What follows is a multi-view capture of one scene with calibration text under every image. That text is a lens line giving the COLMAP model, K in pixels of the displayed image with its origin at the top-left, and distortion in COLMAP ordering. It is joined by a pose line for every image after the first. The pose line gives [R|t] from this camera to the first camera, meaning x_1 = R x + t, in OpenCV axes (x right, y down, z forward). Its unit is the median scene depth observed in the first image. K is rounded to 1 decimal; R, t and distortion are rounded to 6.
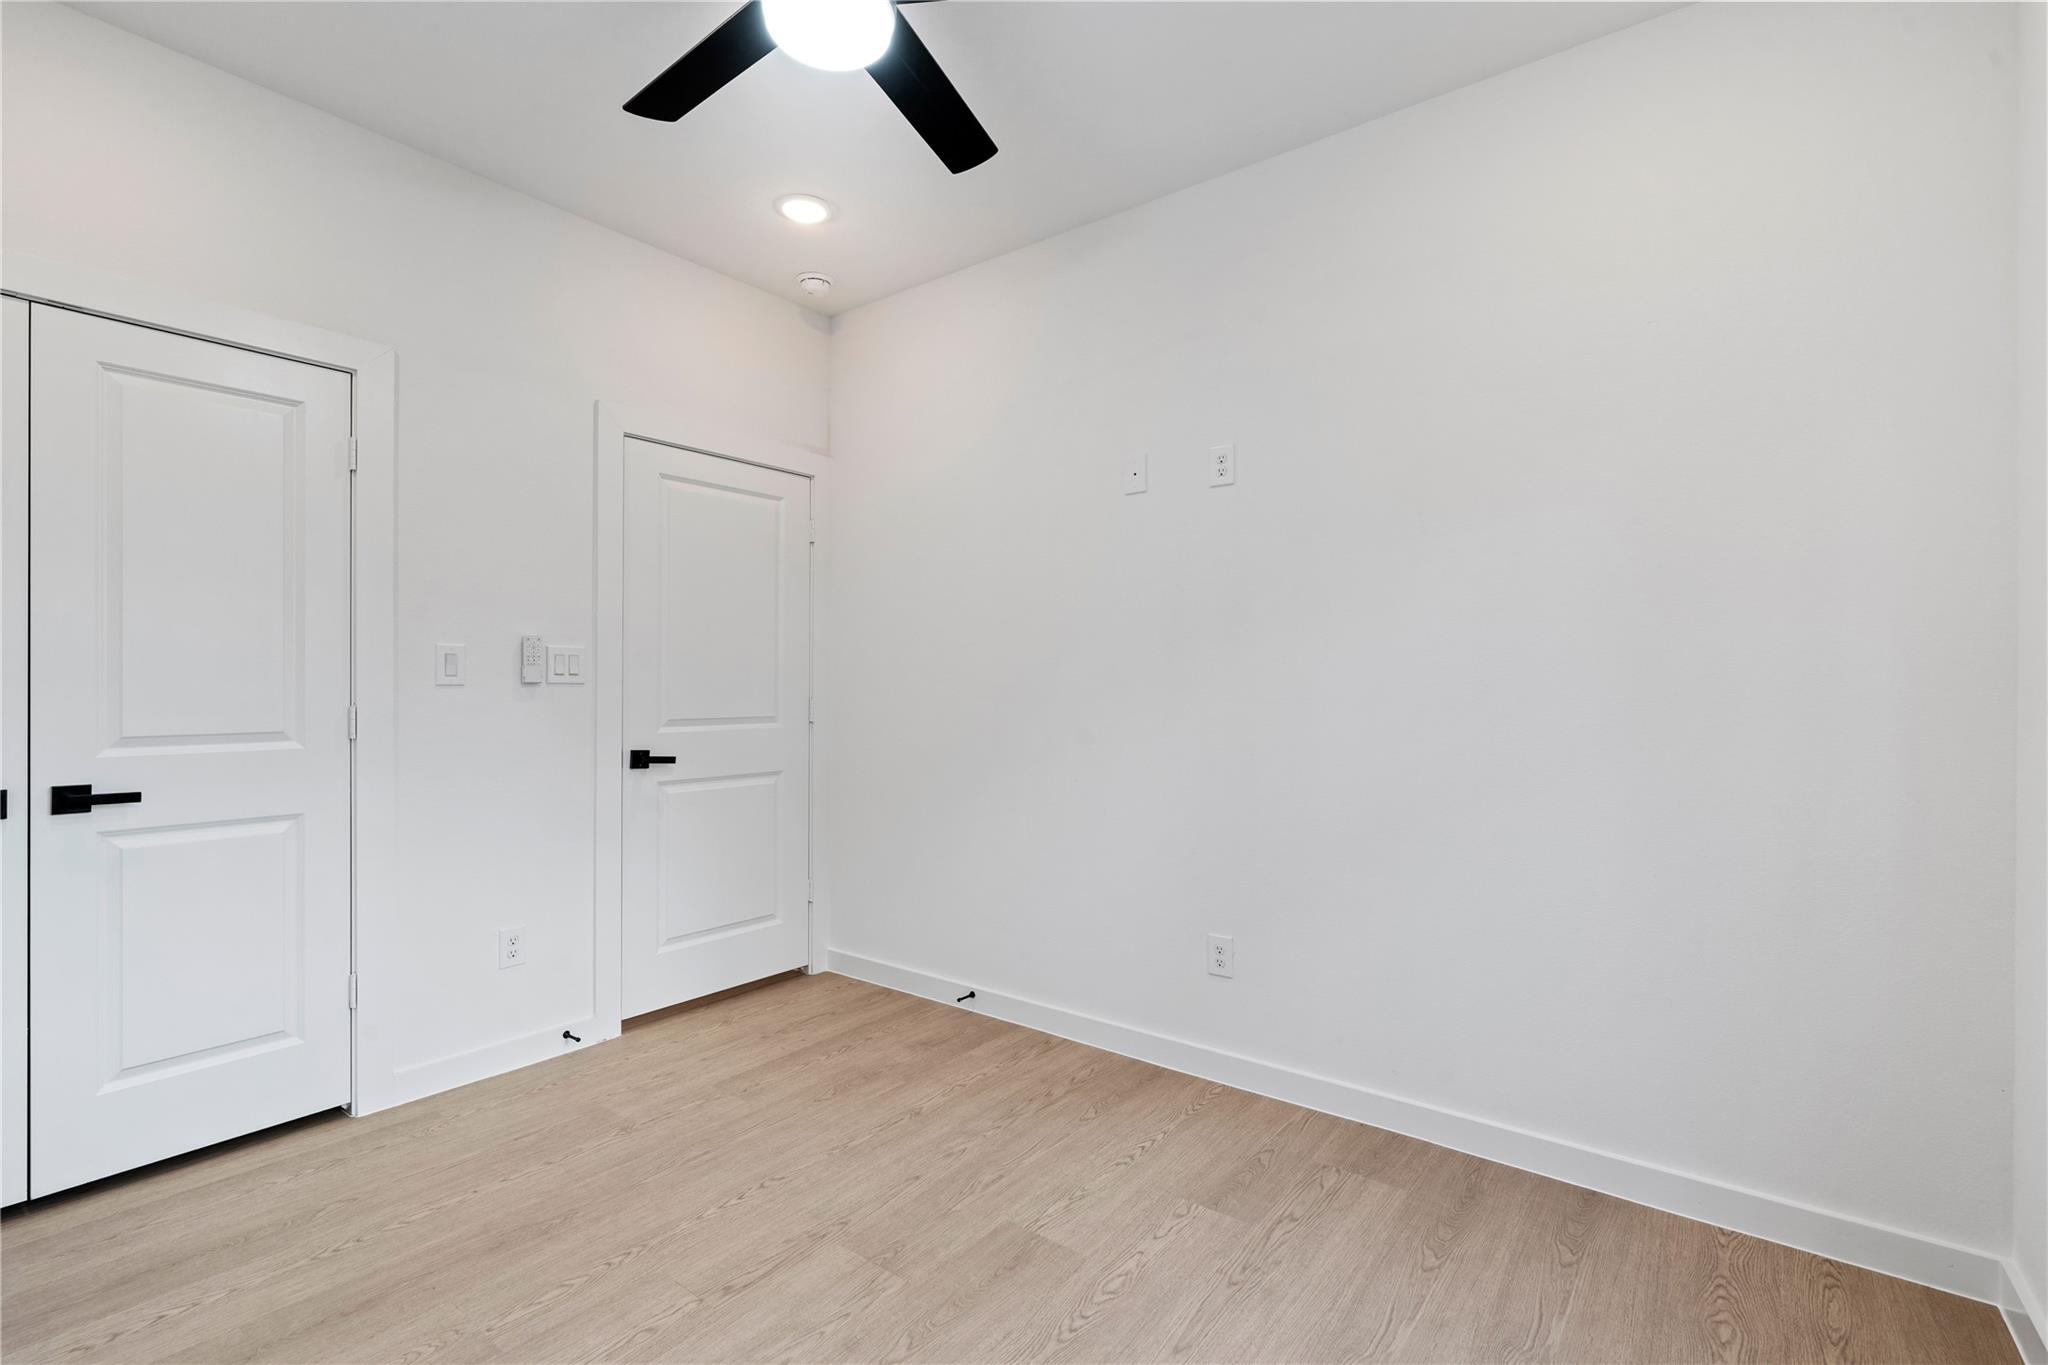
lens RADIAL K [[917.6, 0, 1024.0], [0, 917.6, 682.5], [0, 0, 1]] dist [-0.004027, 0.000568]
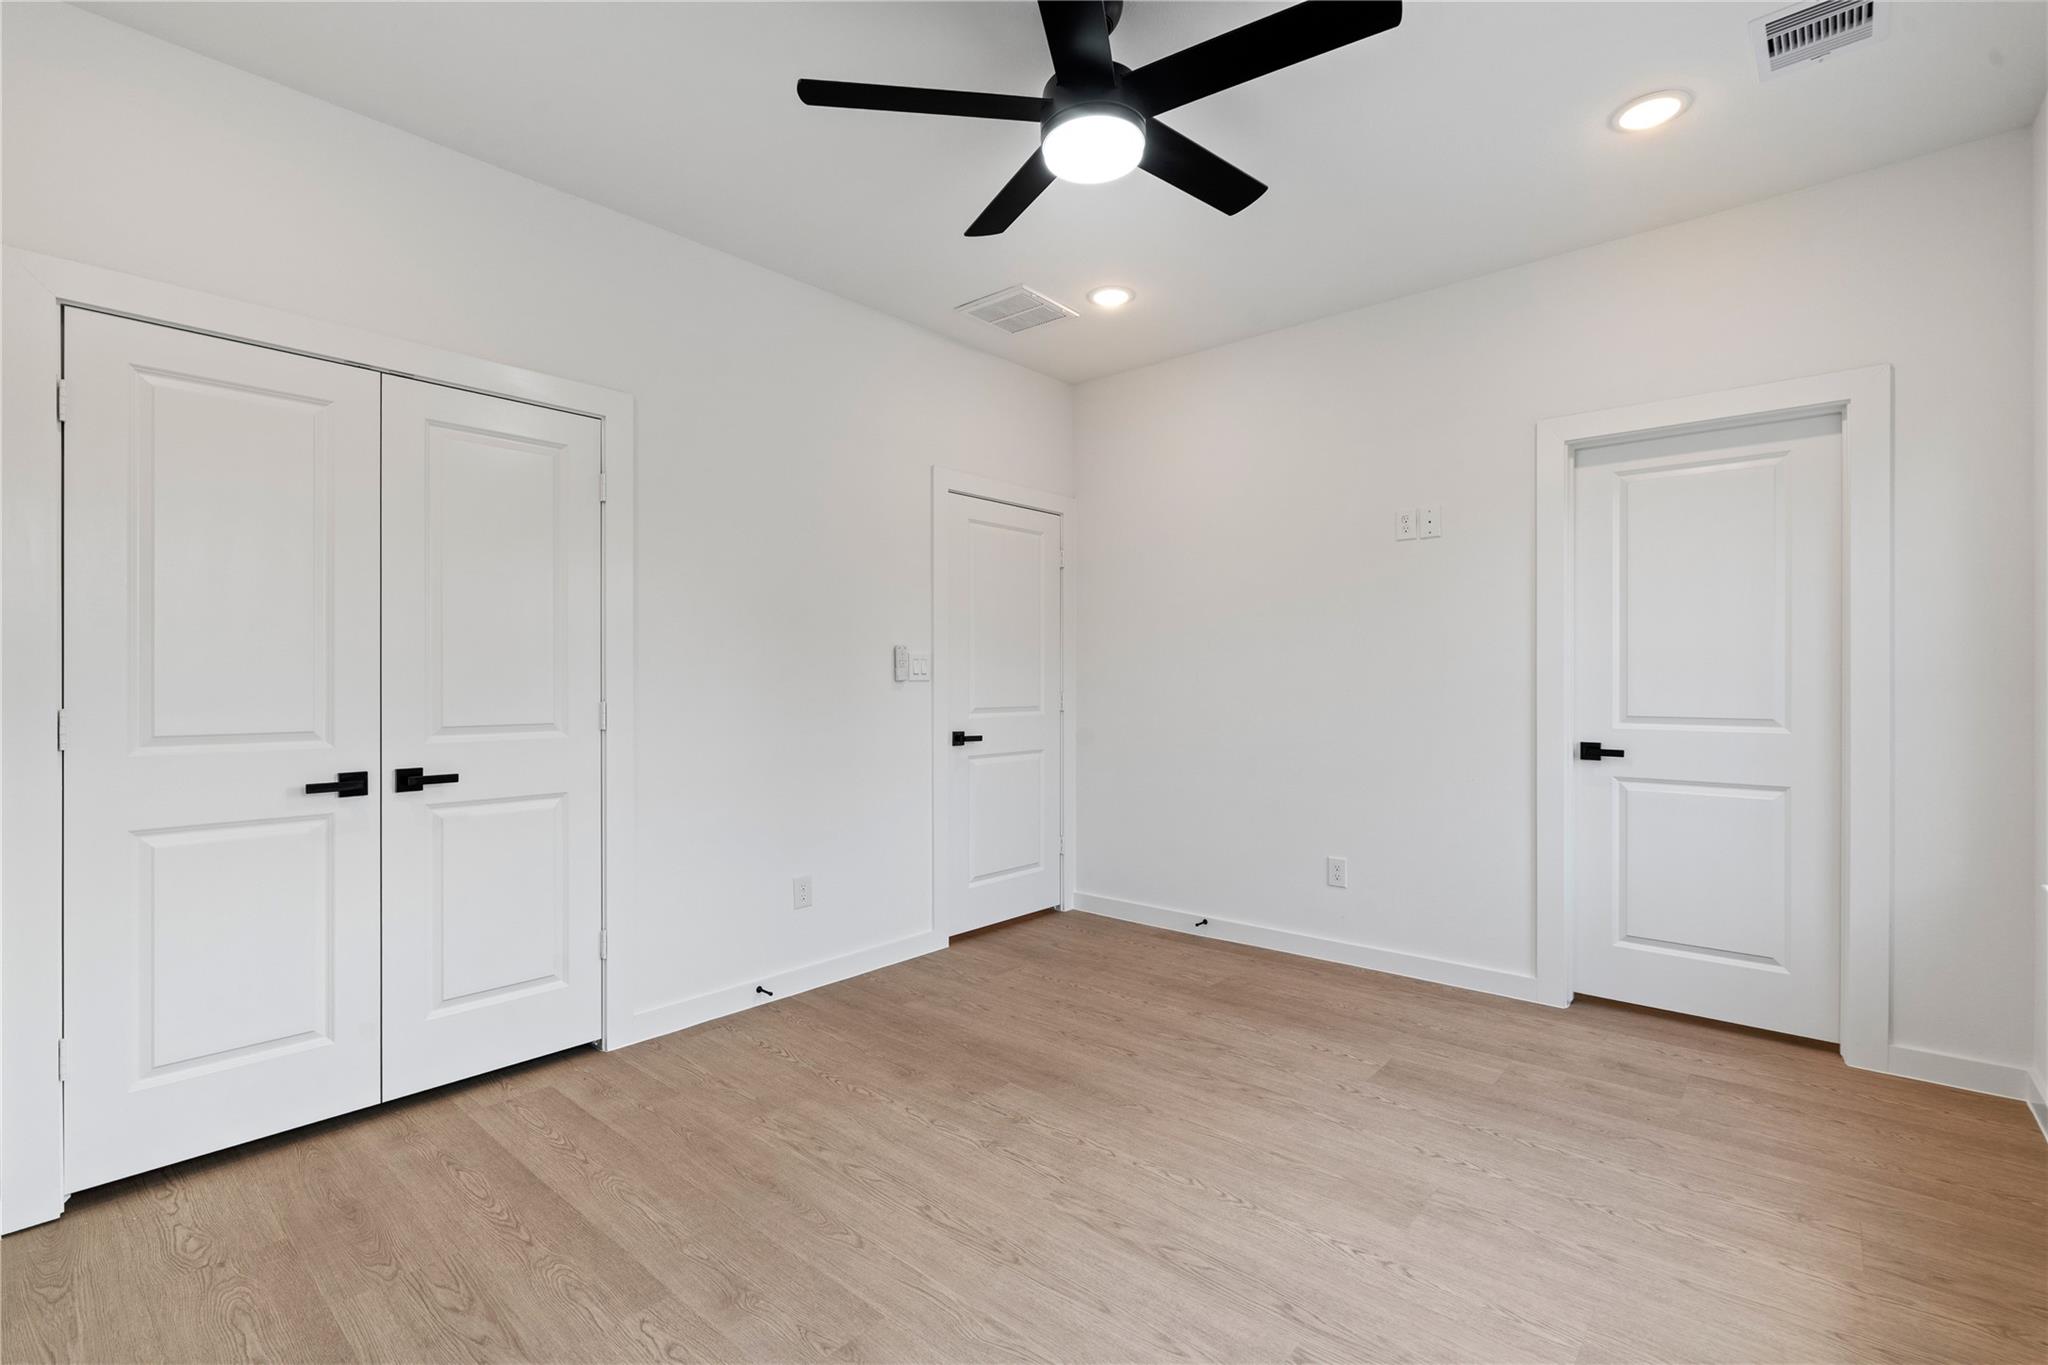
lens RADIAL K [[929.9, 0, 1025.2], [0, 929.9, 692.8], [0, 0, 1]] dist [0.001749, 0.000586]
pose [[0.998618, -0.007156, -0.052063, -0.247487], [0.007997, 0.999840, 0.015974, -0.001870], [0.051941, -0.016368, 0.998516, -0.311776]]
